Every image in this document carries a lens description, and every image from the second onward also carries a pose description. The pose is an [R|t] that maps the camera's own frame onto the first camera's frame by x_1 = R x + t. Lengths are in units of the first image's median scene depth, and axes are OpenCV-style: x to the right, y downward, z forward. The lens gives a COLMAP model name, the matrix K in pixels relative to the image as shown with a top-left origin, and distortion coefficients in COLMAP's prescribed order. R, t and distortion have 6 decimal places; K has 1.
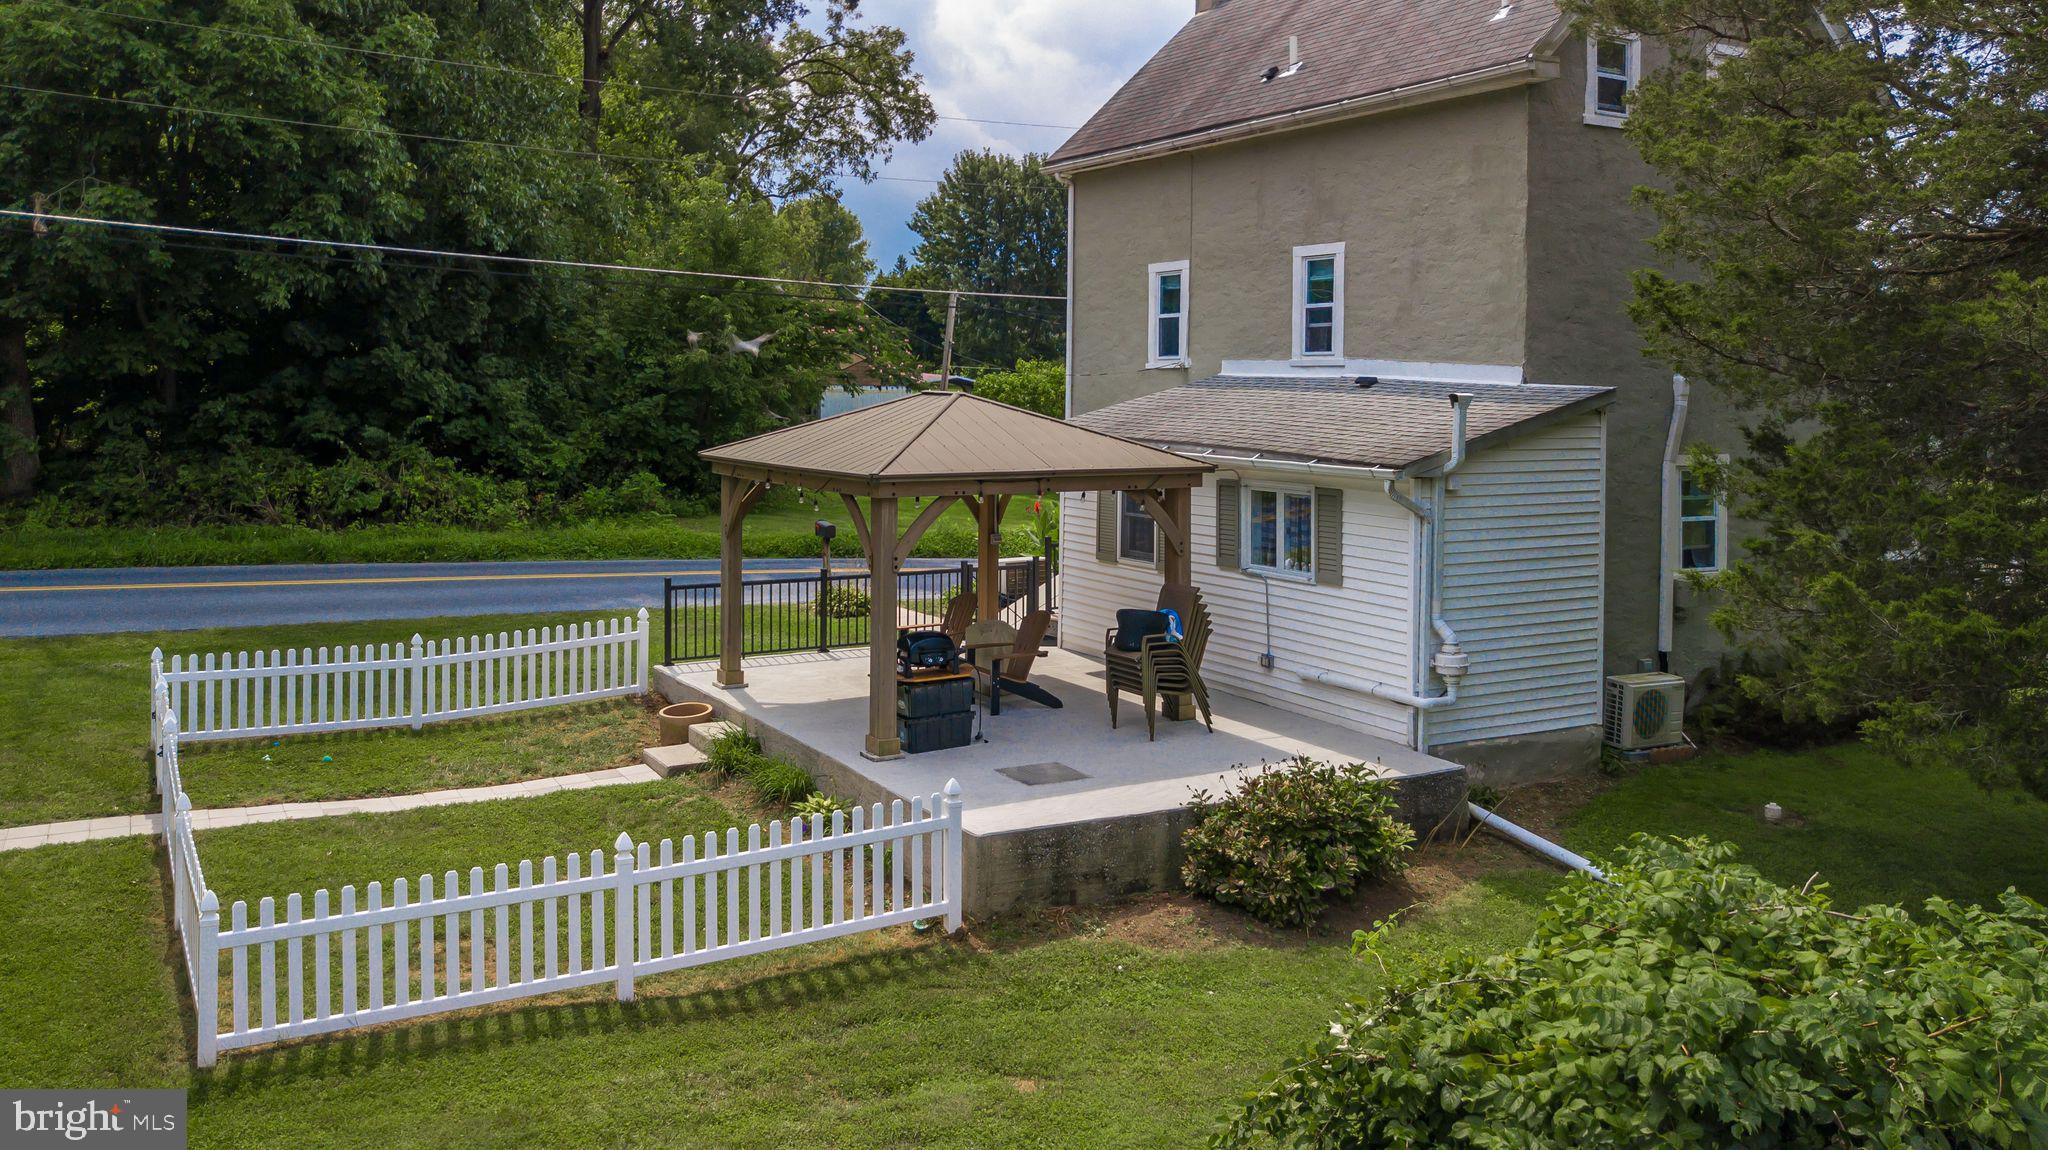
lens RADIAL K [[1581.8, 0, 1024.6], [0, 1581.8, 570.1], [0, 0, 1]] dist [-0.007935, 0.005260]
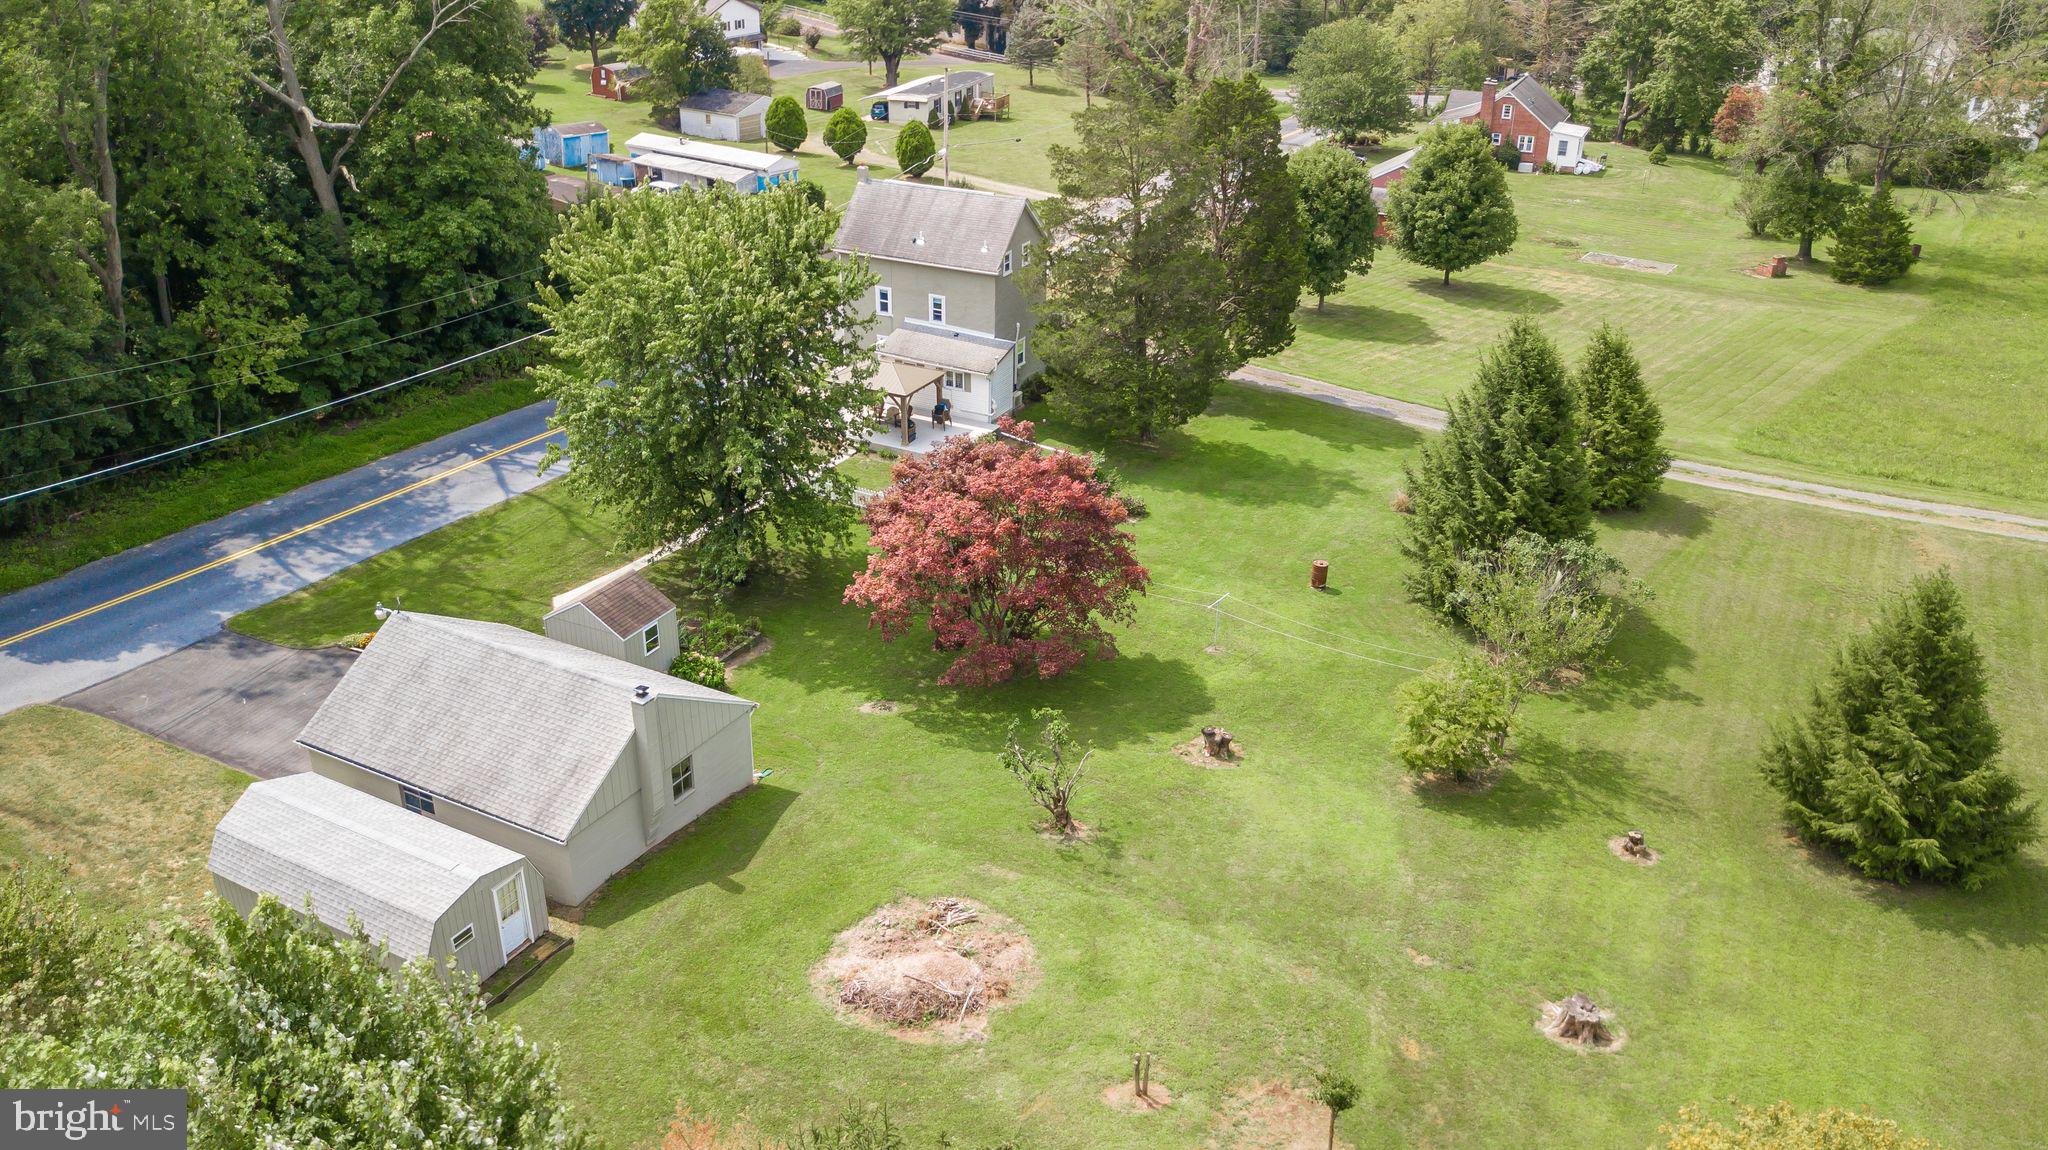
lens RADIAL K [[1581.8, 0, 1025.4], [0, 1581.8, 569.2], [0, 0, 1]] dist [-0.007935, 0.005260]
pose [[0.849612, -0.214516, 0.481812, -2.025501], [0.045850, 0.940129, 0.337721, -1.063252], [-0.525412, -0.264840, 0.808580, -3.027428]]
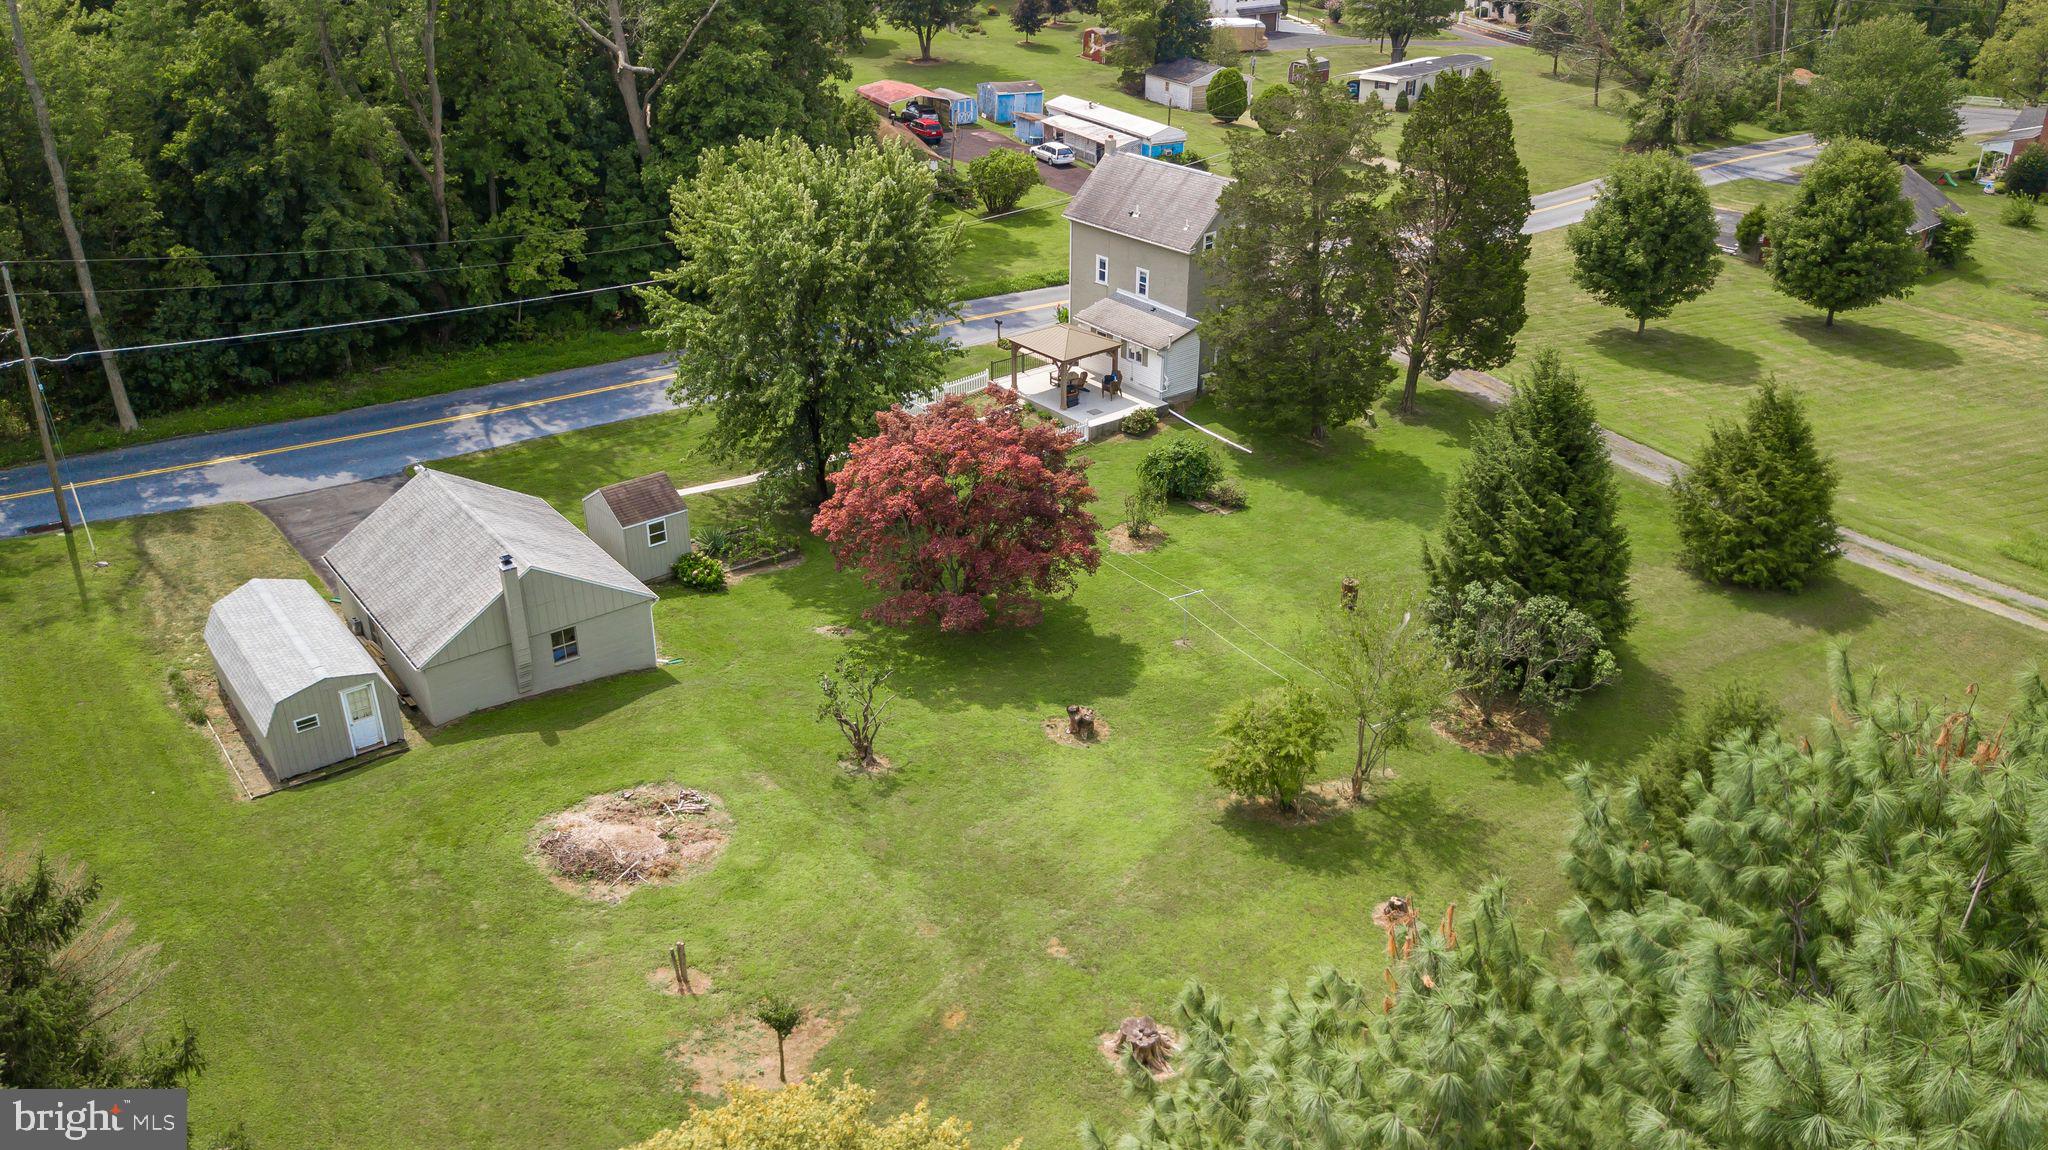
lens RADIAL K [[1581.8, 0, 1025.9], [0, 1581.8, 580.3], [0, 0, 1]] dist [-0.007935, 0.005260]
pose [[0.990780, -0.056727, 0.123036, -0.789273], [0.010302, 0.937040, 0.349070, -1.048237], [-0.135092, -0.344584, 0.928984, -3.616939]]
